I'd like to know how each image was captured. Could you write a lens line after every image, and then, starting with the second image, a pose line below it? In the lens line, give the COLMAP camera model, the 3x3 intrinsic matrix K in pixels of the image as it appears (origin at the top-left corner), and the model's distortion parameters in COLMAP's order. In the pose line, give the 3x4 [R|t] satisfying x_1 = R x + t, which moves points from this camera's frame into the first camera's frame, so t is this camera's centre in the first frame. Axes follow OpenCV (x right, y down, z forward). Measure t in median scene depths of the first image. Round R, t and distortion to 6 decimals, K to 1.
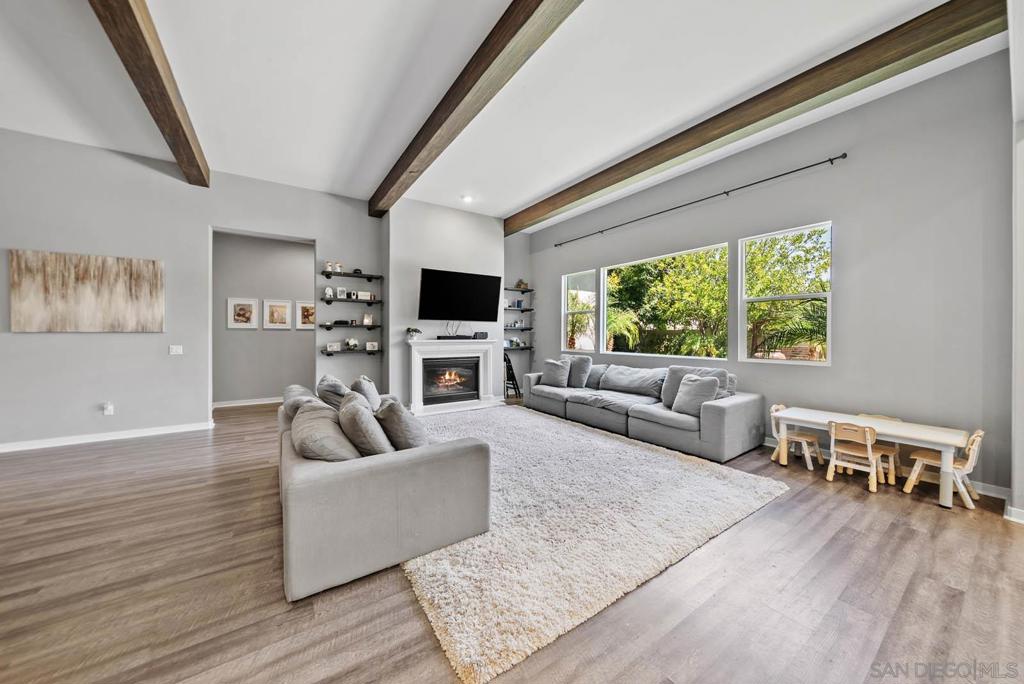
lens RADIAL K [[348.7, 0, 514.7], [0, 348.7, 335.4], [0, 0, 1]] dist [-0.002172, -0.000235]
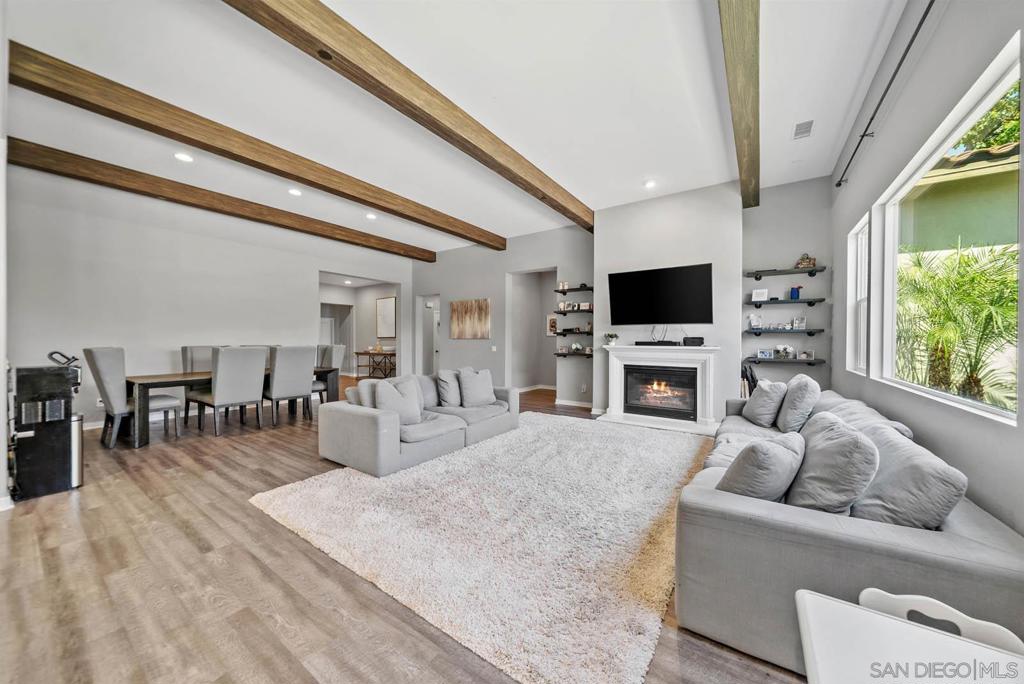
lens RADIAL K [[348.7, 0, 521.0], [0, 348.7, 341.2], [0, 0, 1]] dist [-0.002172, -0.000235]
pose [[0.384032, 0.001976, -0.923318, 0.527156], [-0.006227, 0.999981, -0.000450, 0.002865], [0.923299, 0.005922, 0.384037, 0.358419]]
